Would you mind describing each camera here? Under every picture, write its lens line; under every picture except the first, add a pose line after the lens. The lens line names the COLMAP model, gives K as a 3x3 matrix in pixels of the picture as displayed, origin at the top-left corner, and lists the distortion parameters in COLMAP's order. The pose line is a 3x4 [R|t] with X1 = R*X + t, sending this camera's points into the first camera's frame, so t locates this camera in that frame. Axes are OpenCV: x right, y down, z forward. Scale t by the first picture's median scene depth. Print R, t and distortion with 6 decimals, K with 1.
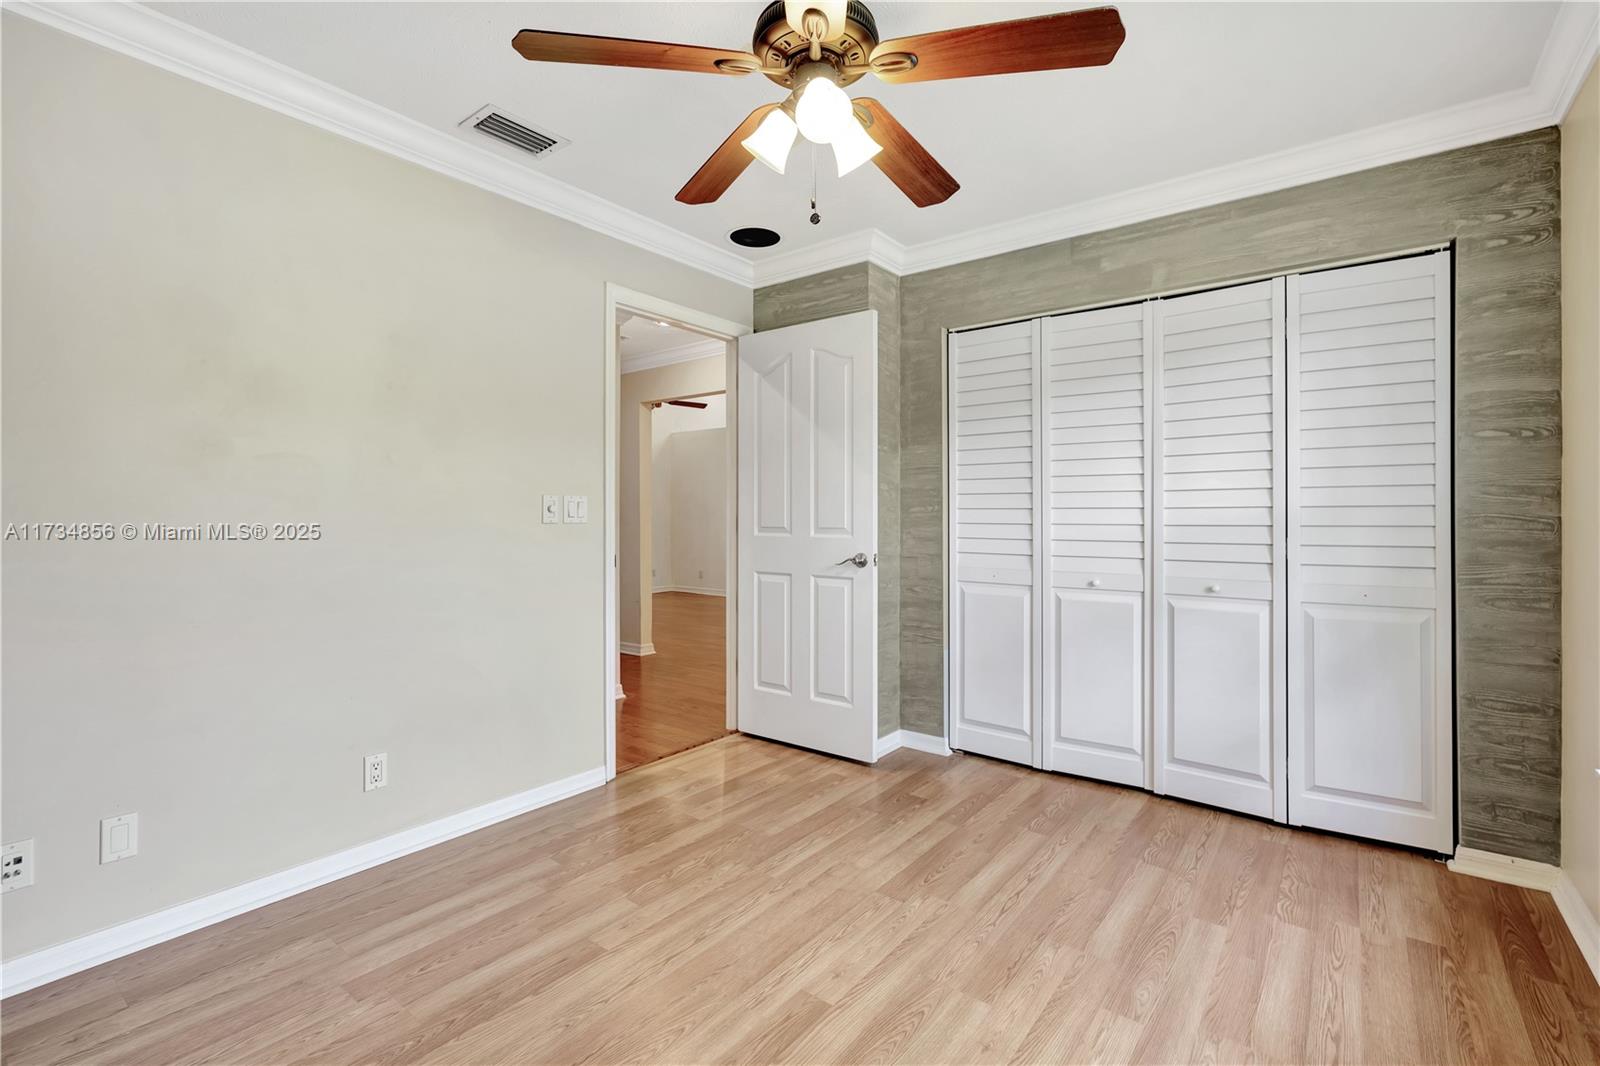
lens RADIAL K [[733.5, 0, 794.0], [0, 733.5, 520.7], [0, 0, 1]] dist [-0.000238, 0.001008]
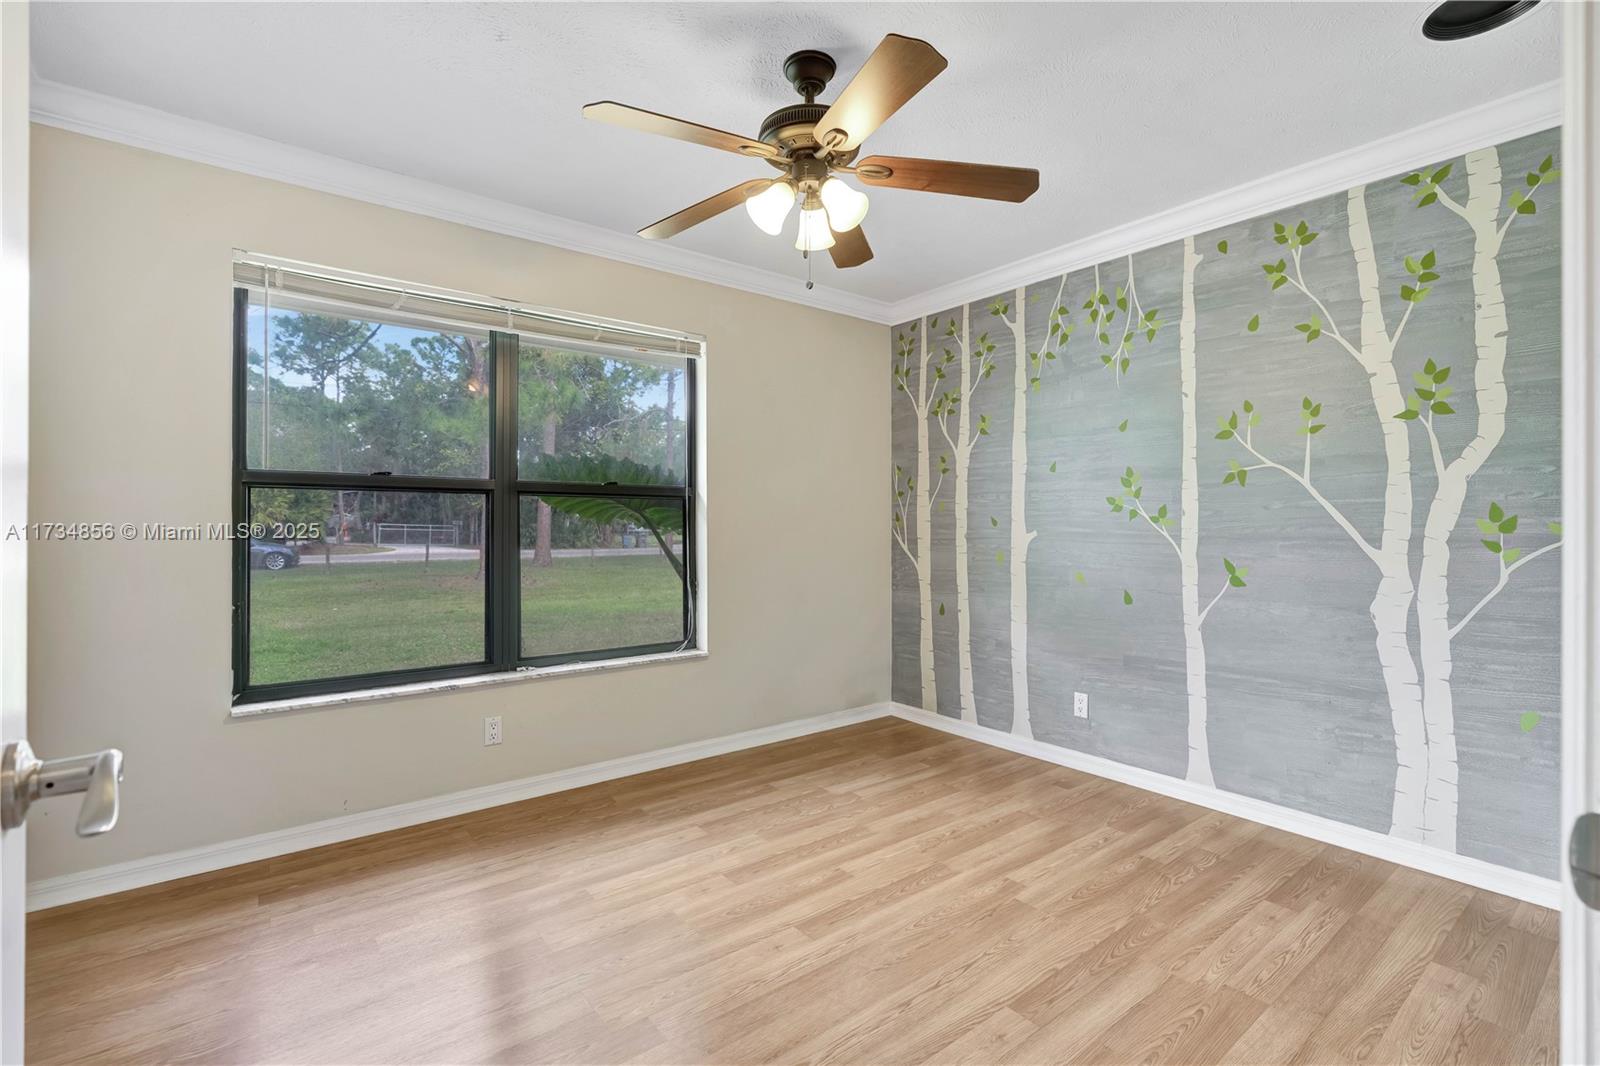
lens RADIAL K [[733.5, 0, 794.0], [0, 733.5, 520.7], [0, 0, 1]] dist [-0.000238, 0.001008]
pose [[-0.969517, -0.002784, 0.245010, -0.227775], [-0.003277, 0.999993, -0.001604, -0.013484], [-0.245004, -0.002358, -0.969519, 2.024857]]
